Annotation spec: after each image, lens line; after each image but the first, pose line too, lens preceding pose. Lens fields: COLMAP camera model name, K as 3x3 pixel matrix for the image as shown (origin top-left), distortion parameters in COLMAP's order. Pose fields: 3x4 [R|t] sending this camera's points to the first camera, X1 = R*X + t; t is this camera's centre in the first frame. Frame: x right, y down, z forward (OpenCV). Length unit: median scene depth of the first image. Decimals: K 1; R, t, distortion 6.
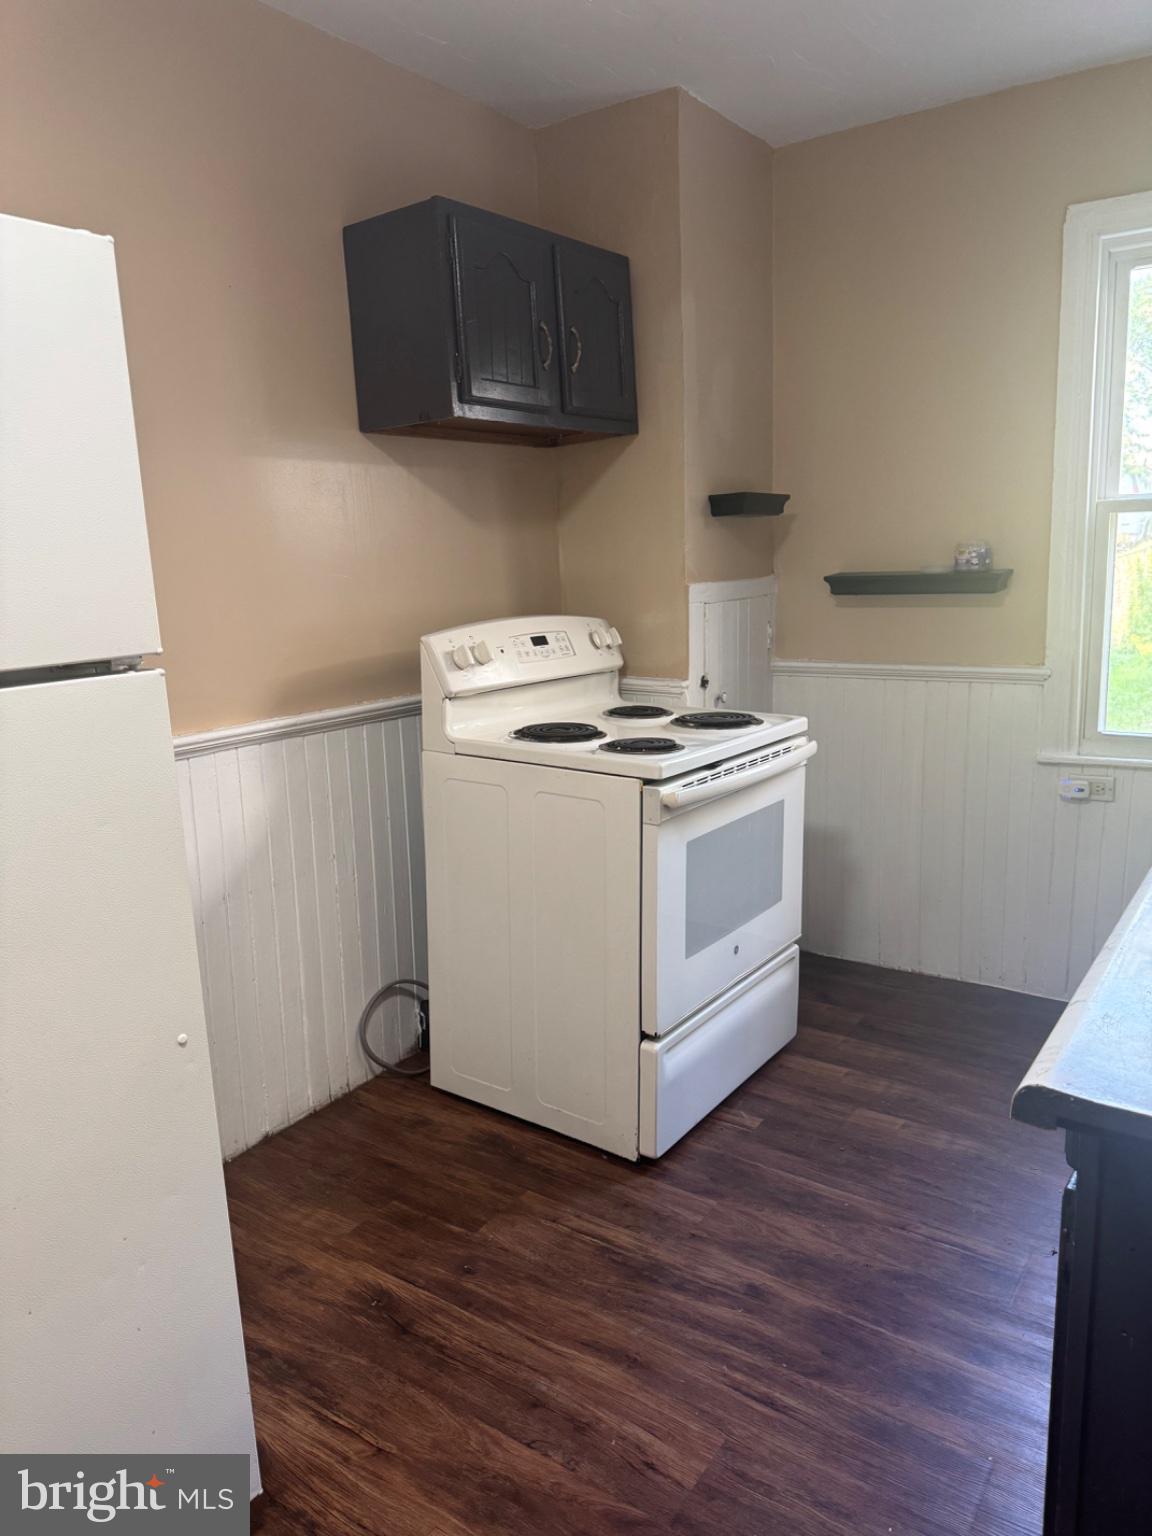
lens RADIAL K [[1076.5, 0, 571.0], [0, 1076.5, 750.8], [0, 0, 1]] dist [-0.007562, -0.003105]
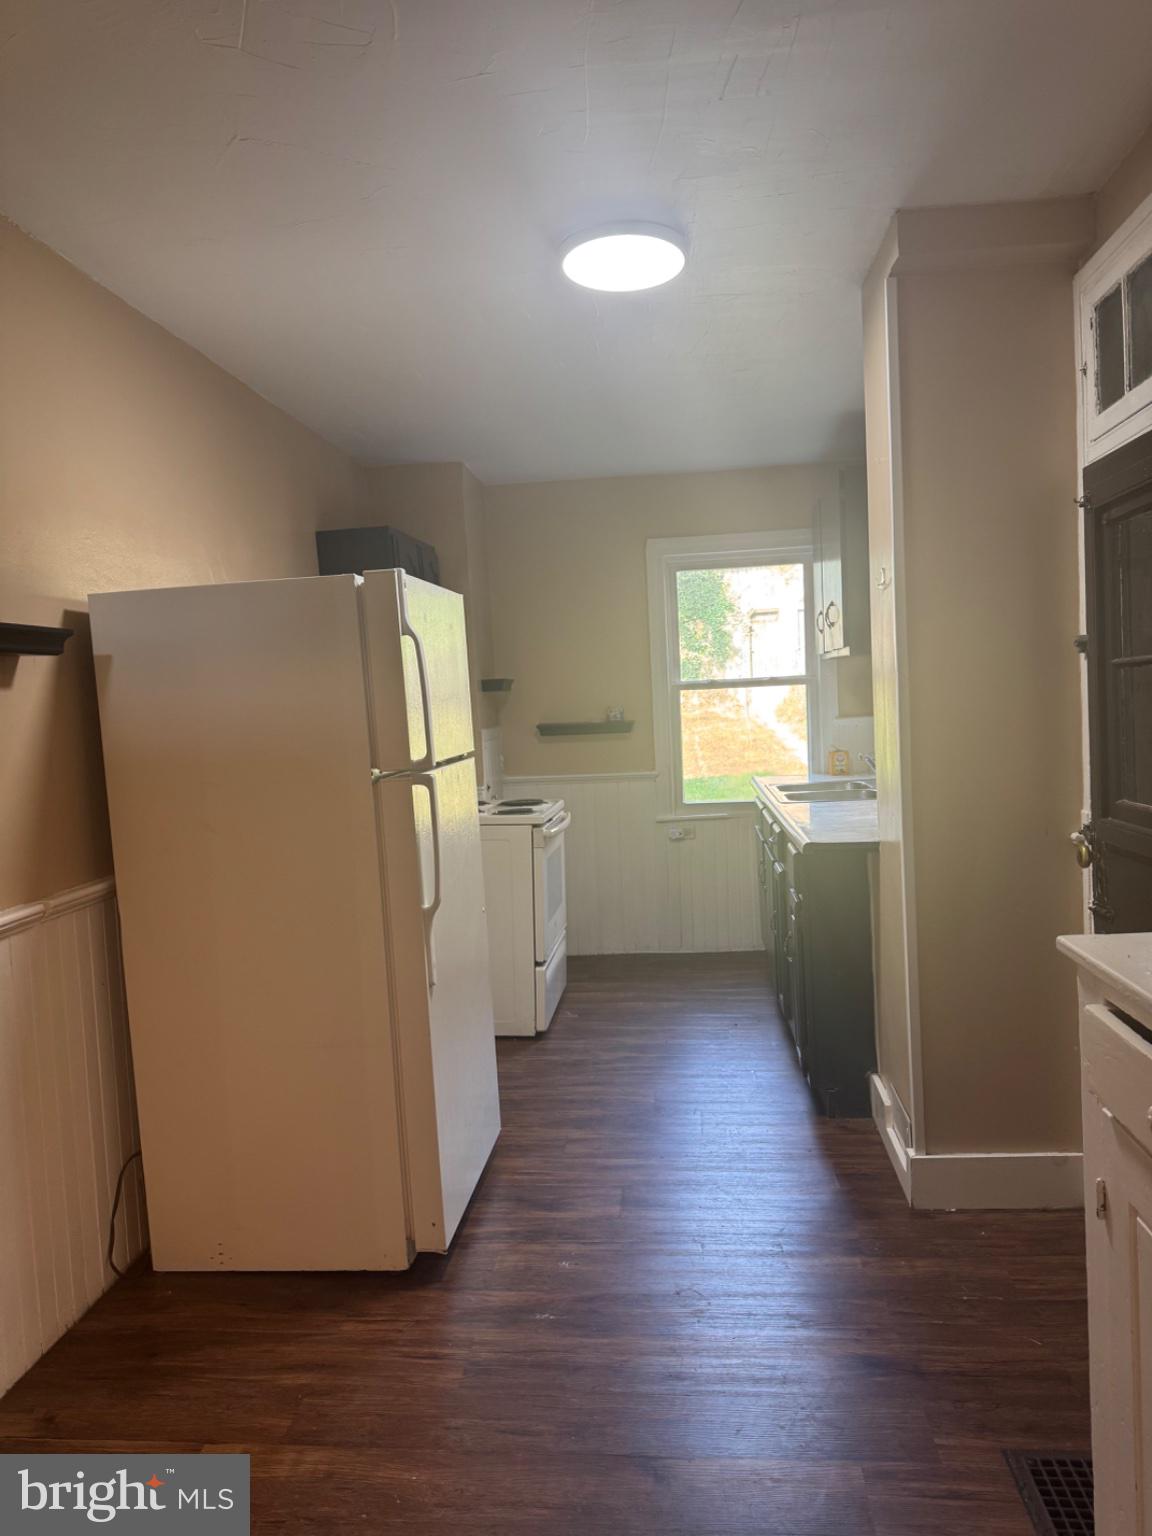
lens RADIAL K [[1076.5, 0, 571.0], [0, 1076.5, 750.8], [0, 0, 1]] dist [-0.007562, -0.003105]
pose [[0.867286, -0.028162, 0.497012, -0.656244], [0.102415, 0.987135, -0.122781, 0.109588], [-0.487161, 0.157388, 0.859013, -0.580393]]
